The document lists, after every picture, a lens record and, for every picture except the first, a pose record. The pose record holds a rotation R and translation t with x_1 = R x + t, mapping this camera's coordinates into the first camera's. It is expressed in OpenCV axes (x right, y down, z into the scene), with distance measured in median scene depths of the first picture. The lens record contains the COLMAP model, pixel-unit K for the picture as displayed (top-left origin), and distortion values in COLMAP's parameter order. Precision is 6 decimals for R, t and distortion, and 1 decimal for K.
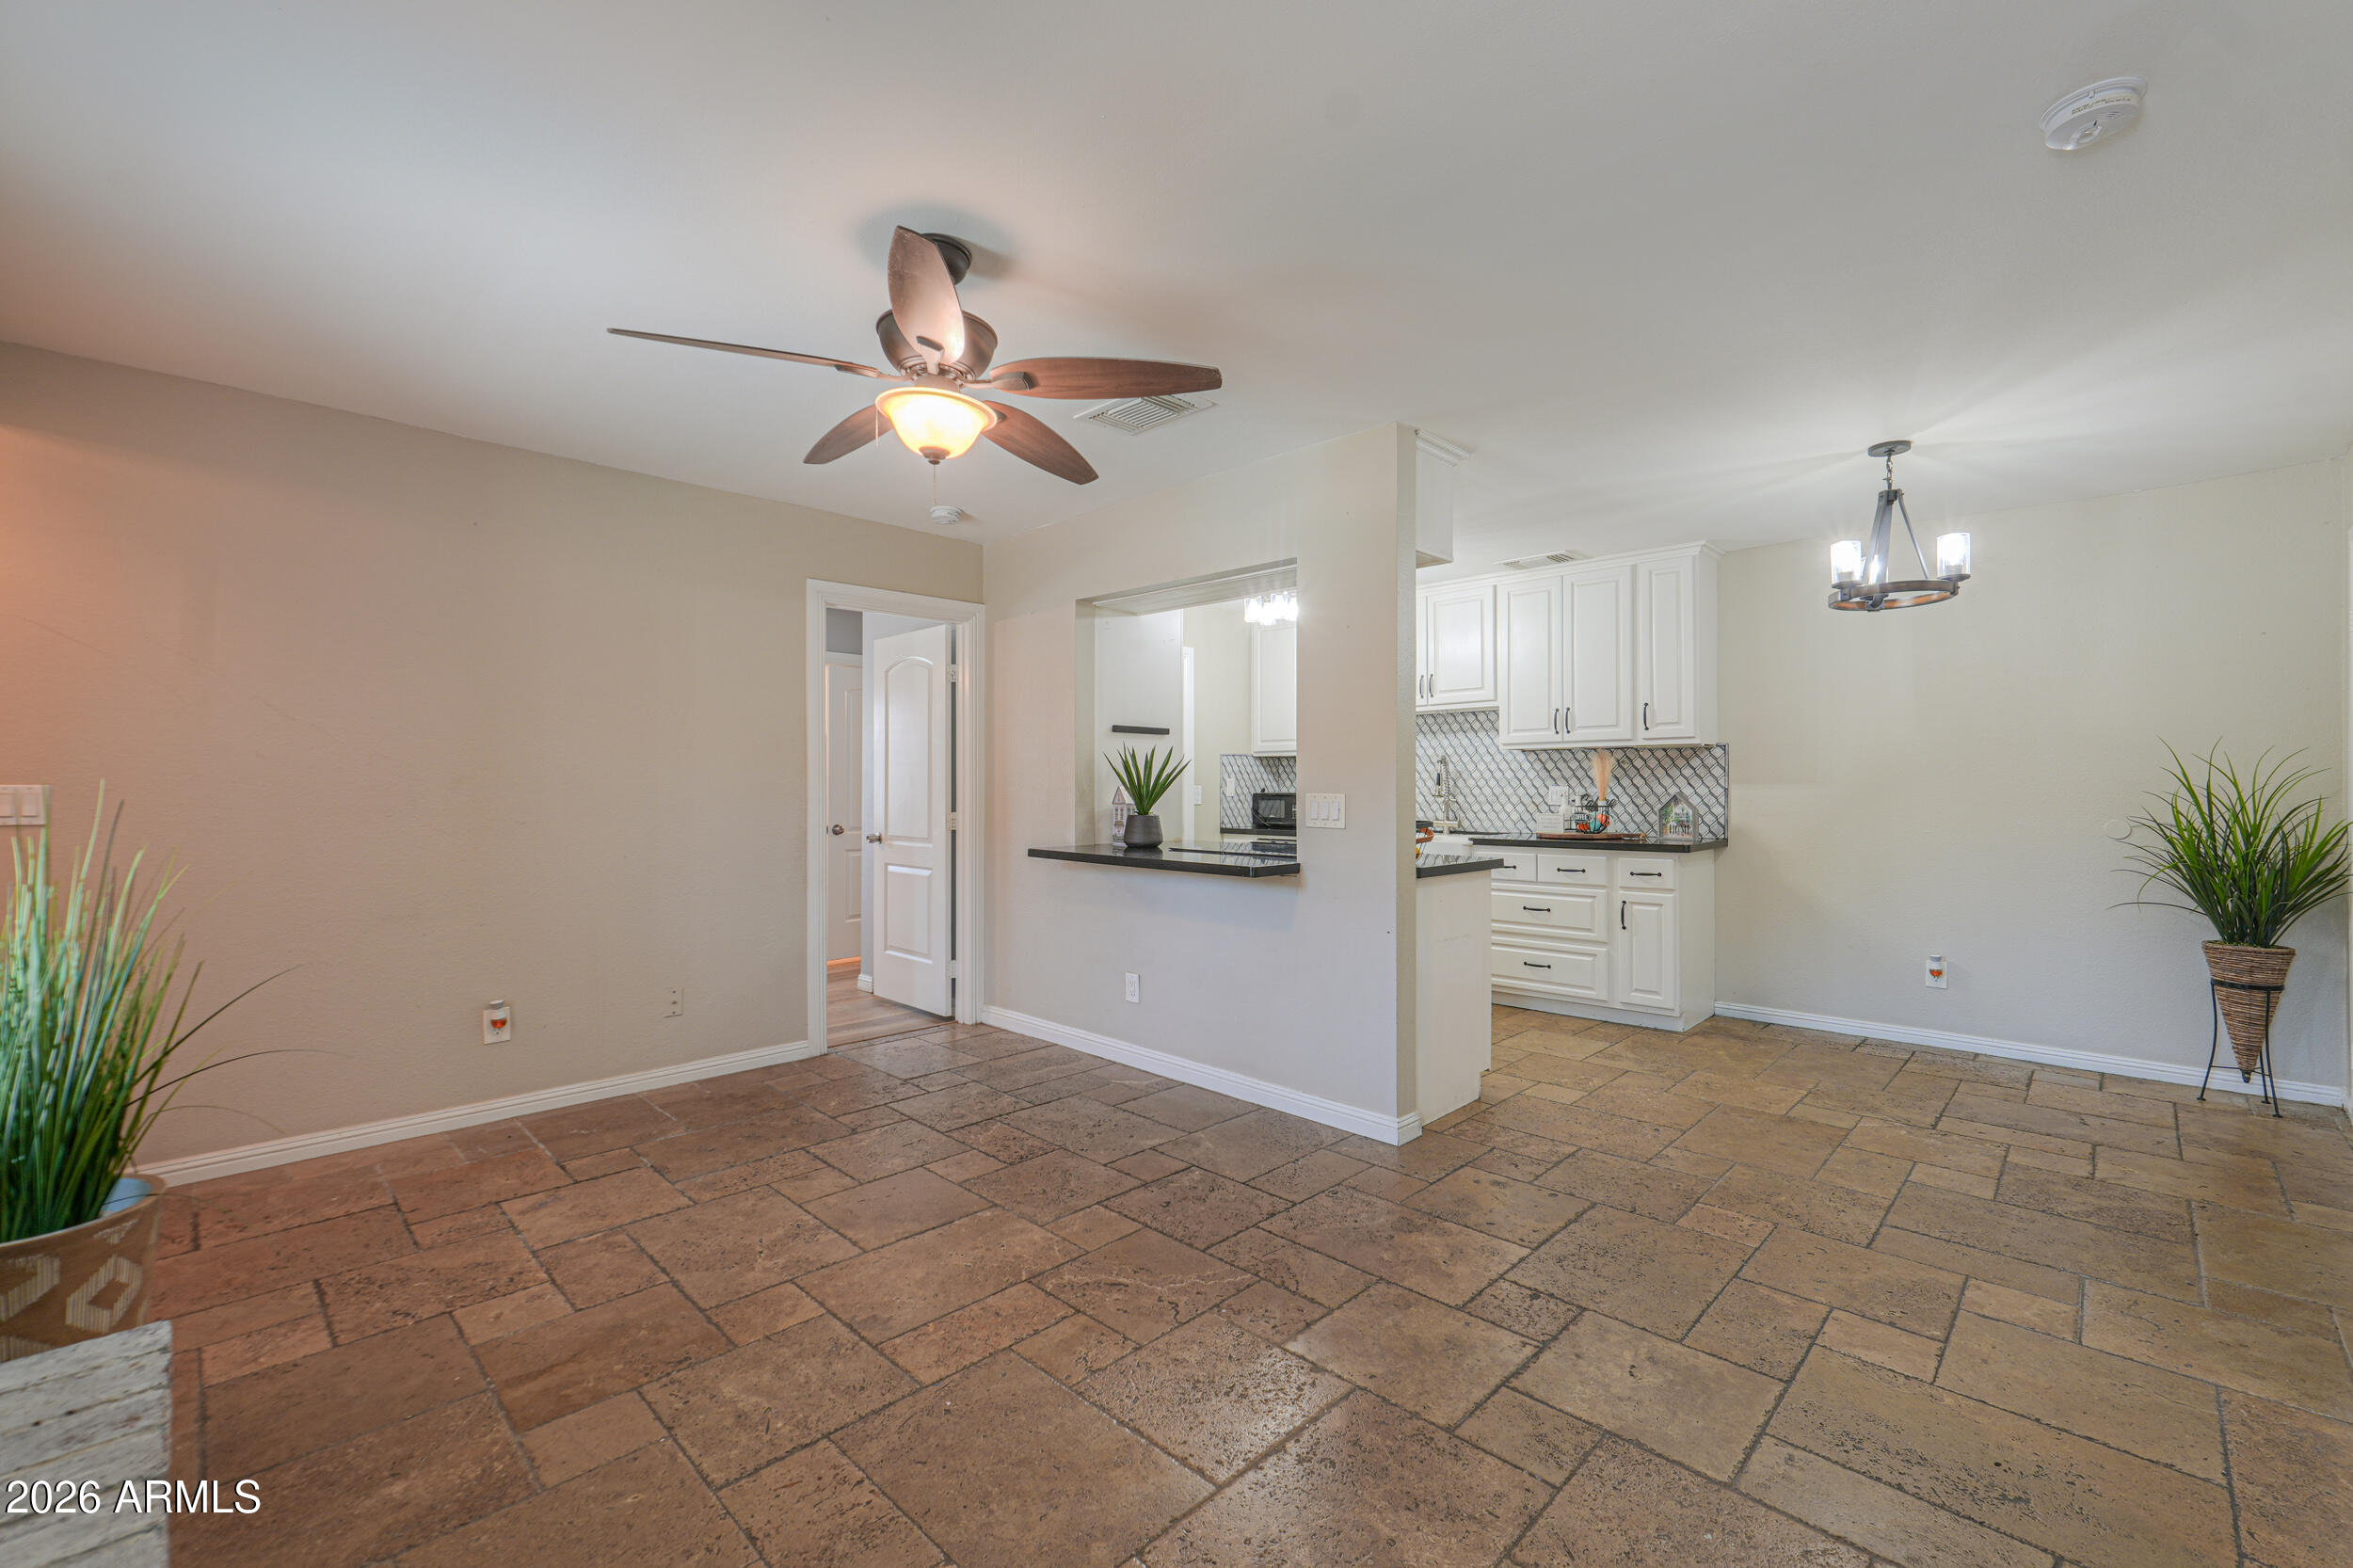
lens RADIAL K [[989.6, 0, 1170.8], [0, 989.6, 804.4], [0, 0, 1]] dist [-0.002037, 0.000112]
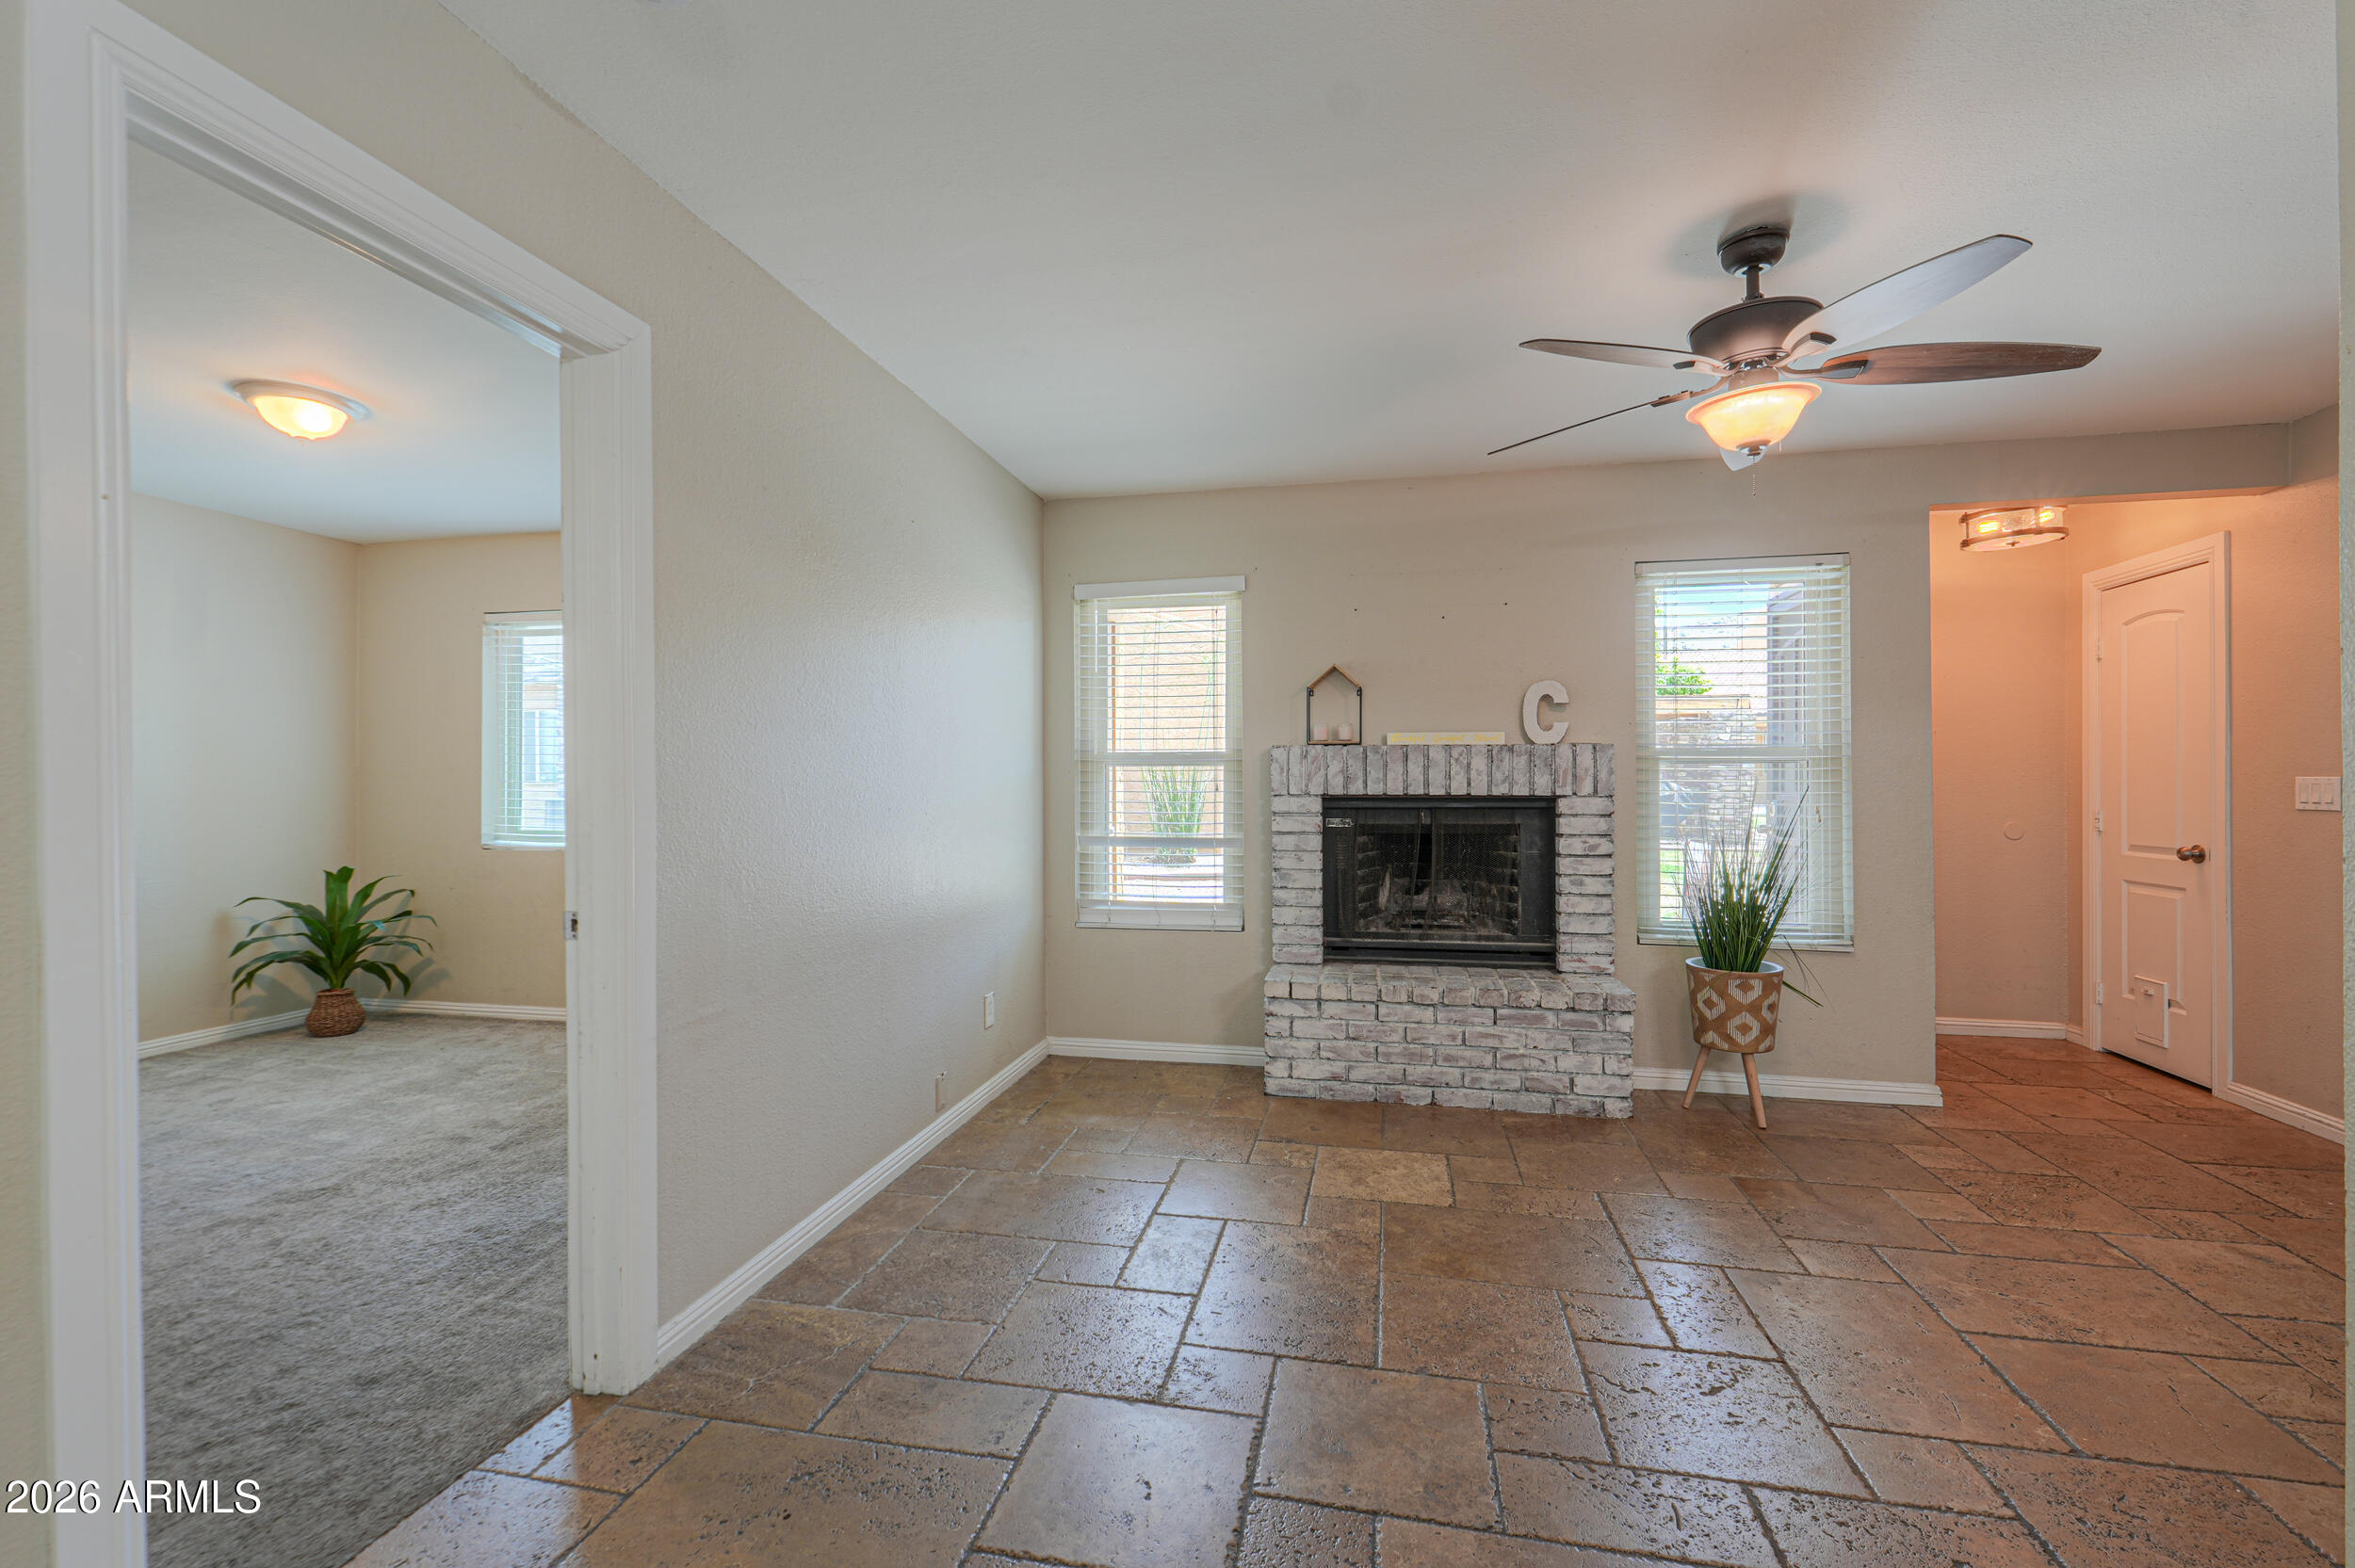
lens RADIAL K [[990.3, 0, 1194.0], [0, 990.3, 776.8], [0, 0, 1]] dist [-0.002037, 0.000112]
pose [[-0.834182, -0.000097, -0.551490, 0.744598], [-0.007995, 0.999897, 0.011917, -0.027219], [0.551432, 0.014350, -0.834096, 1.423726]]
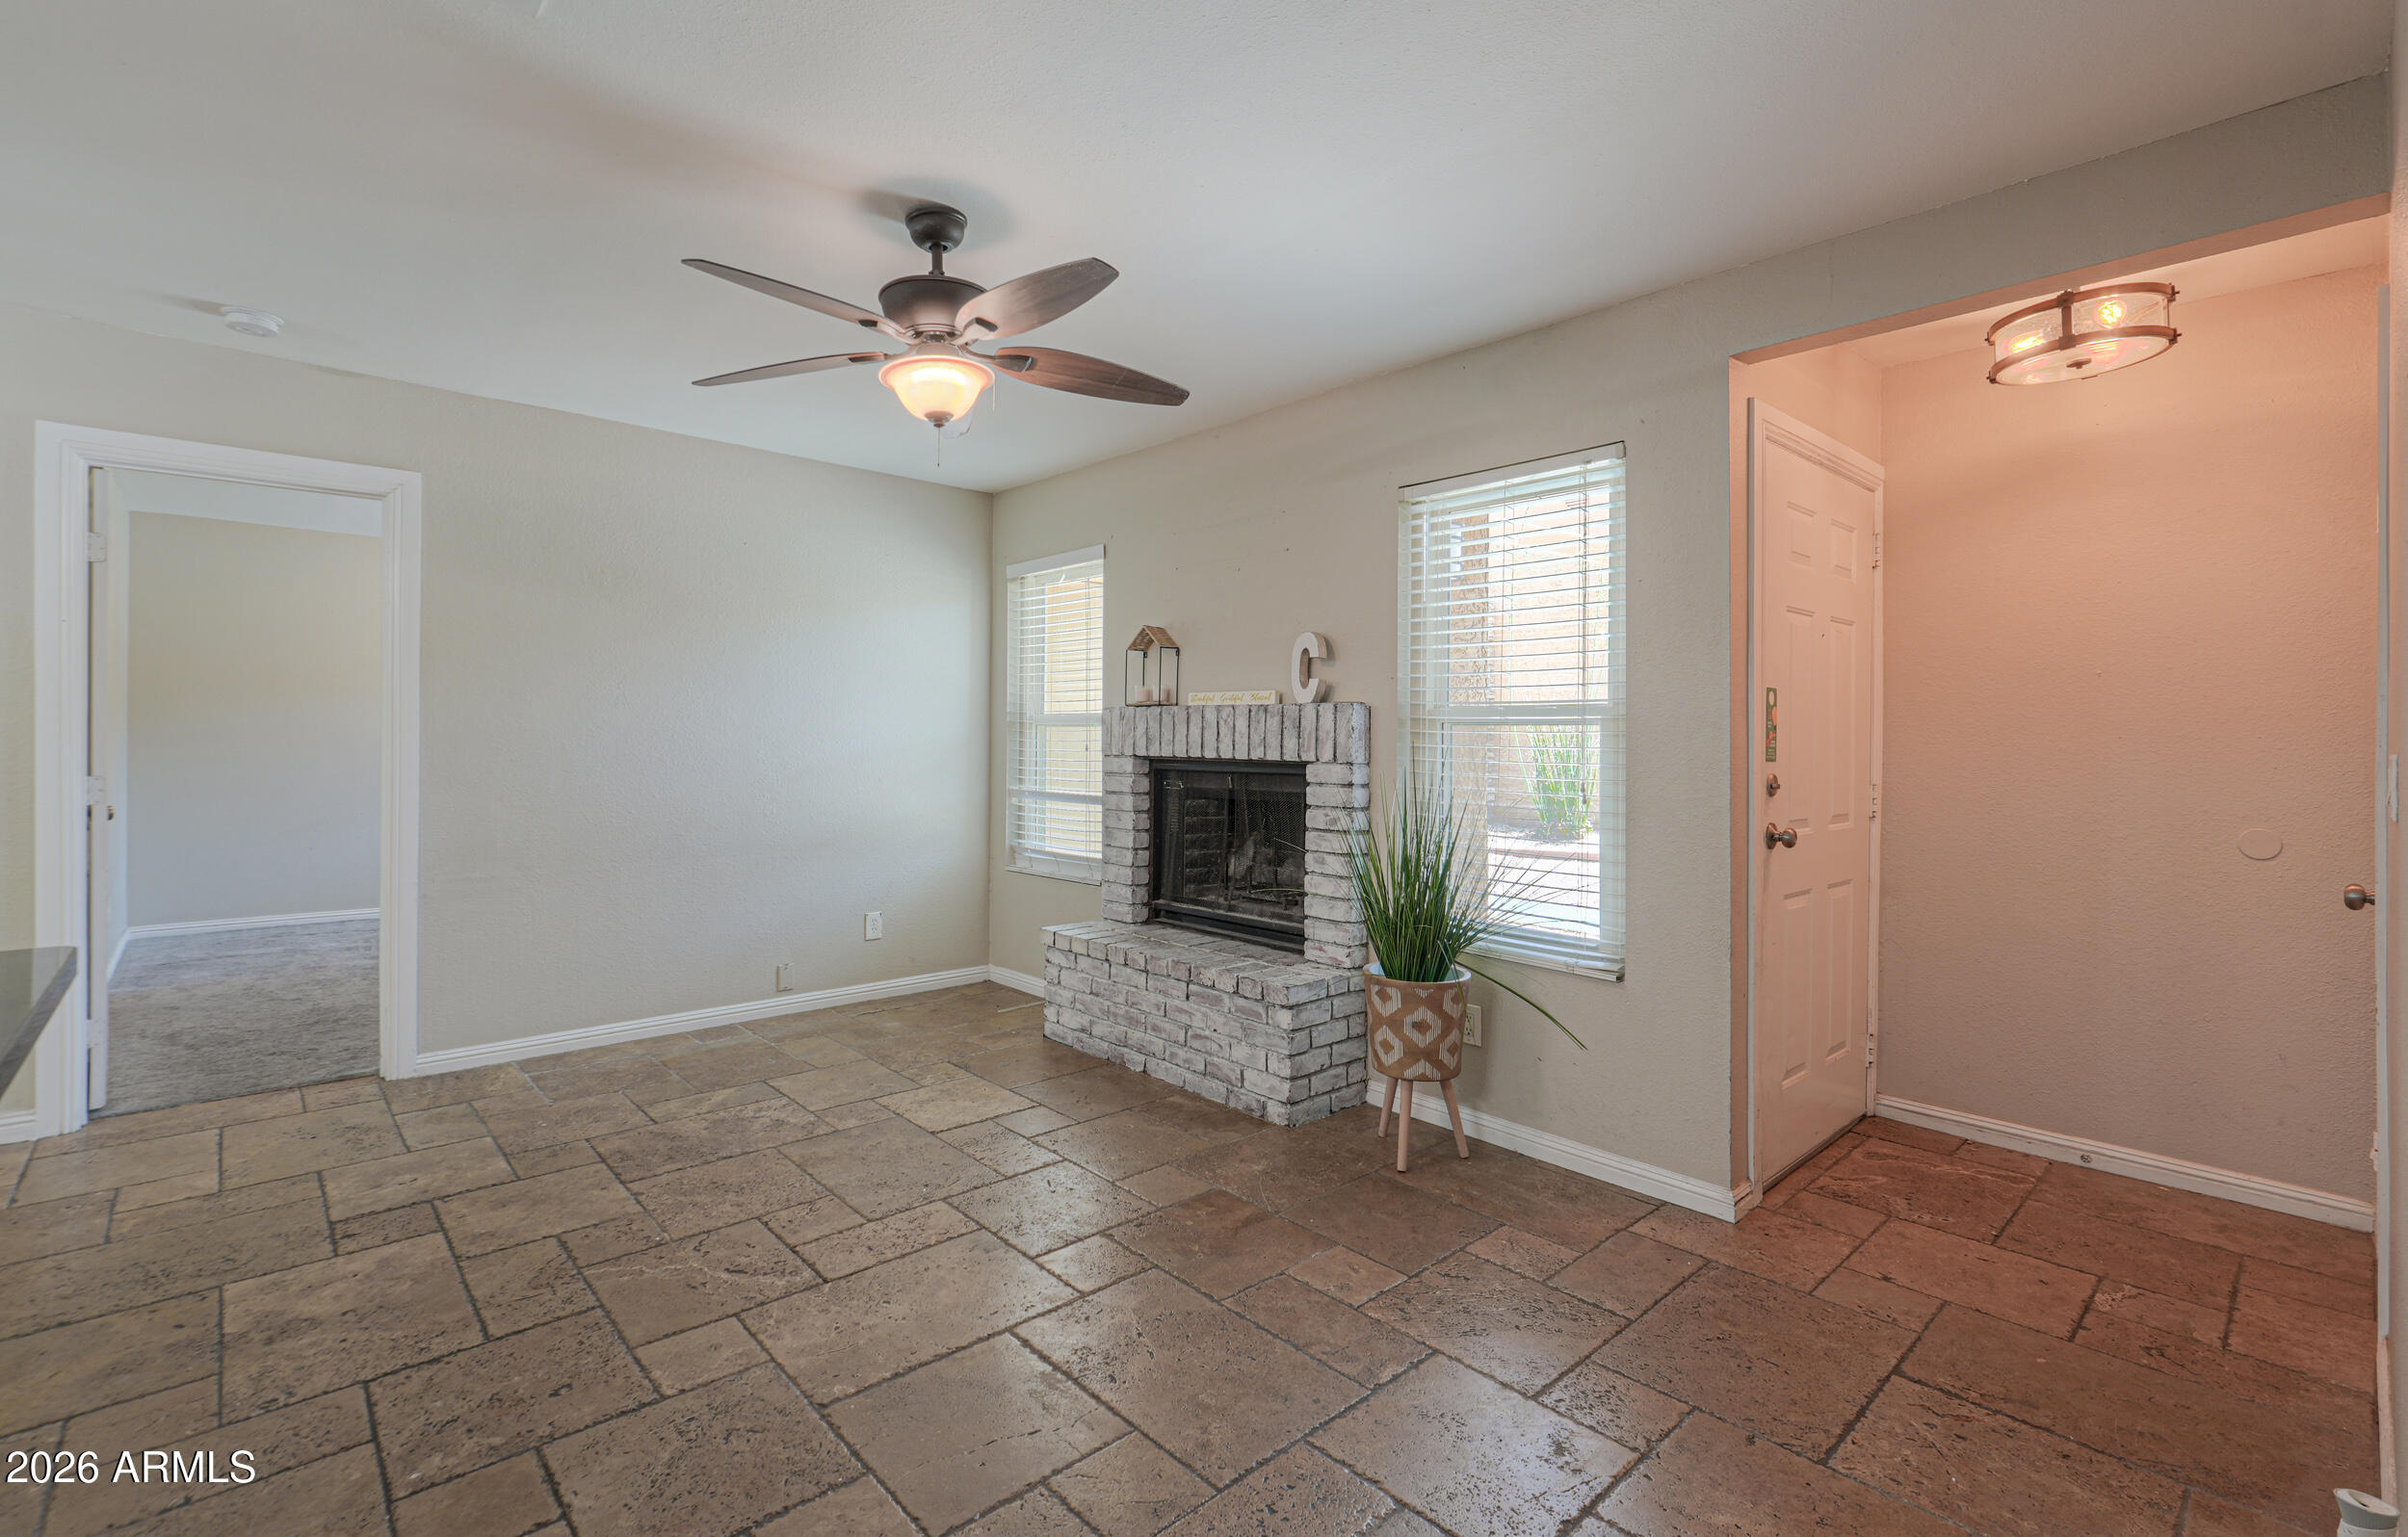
lens RADIAL K [[1065.9, 0, 1157.9], [0, 1065.9, 744.2], [0, 0, 1]] dist [-0.002910, -0.000446]
pose [[-0.998011, -0.010096, 0.062230, -0.507021], [-0.008704, 0.999706, 0.022613, -0.040037], [-0.062440, 0.022026, -0.997806, 1.952557]]
